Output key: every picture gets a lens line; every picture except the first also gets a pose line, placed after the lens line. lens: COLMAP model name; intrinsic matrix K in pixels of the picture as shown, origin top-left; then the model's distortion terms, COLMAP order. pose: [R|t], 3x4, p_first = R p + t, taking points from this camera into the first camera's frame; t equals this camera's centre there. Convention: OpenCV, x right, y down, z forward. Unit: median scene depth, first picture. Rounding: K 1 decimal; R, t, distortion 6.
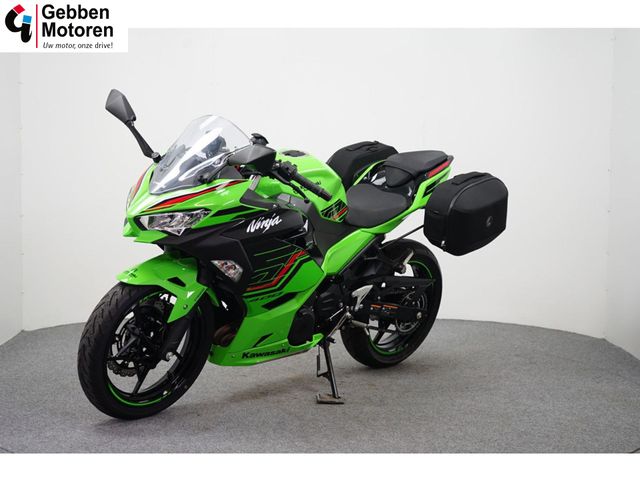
lens RADIAL K [[1068.2, 0, 320.4], [0, 1068.2, 240.9], [0, 0, 1]] dist [-0.000219, 0.000000]
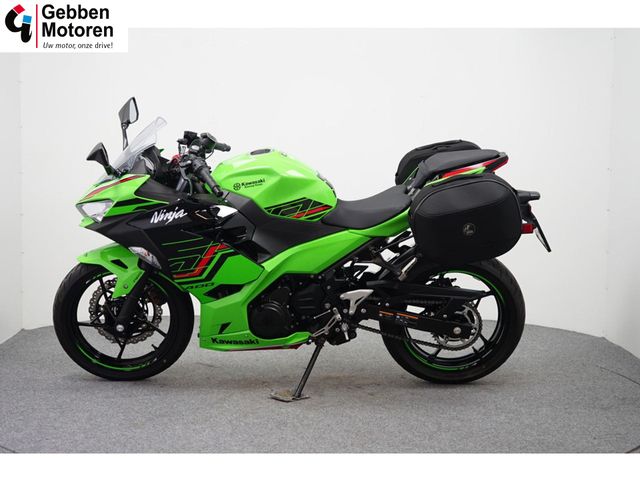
lens RADIAL K [[1068.2, 0, 321.3], [0, 1068.2, 240.8], [0, 0, 1]] dist [-0.000219, 0.000000]
pose [[0.702591, 0.050000, -0.709835, 0.802654], [-0.061157, 0.998080, 0.009770, -0.010650], [0.708961, 0.036547, 0.704300, 0.334020]]
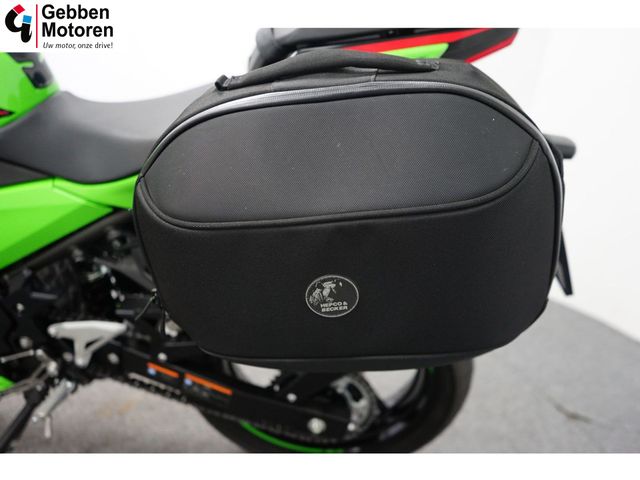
lens RADIAL K [[510.1, 0, 317.5], [0, 510.1, 238.3], [0, 0, 1]] dist [0.003846, -0.007723]
pose [[0.640285, 0.317923, -0.699257, 0.253416], [-0.178652, 0.946999, 0.266975, -0.062712], [0.747074, -0.046016, 0.663147, 1.071089]]
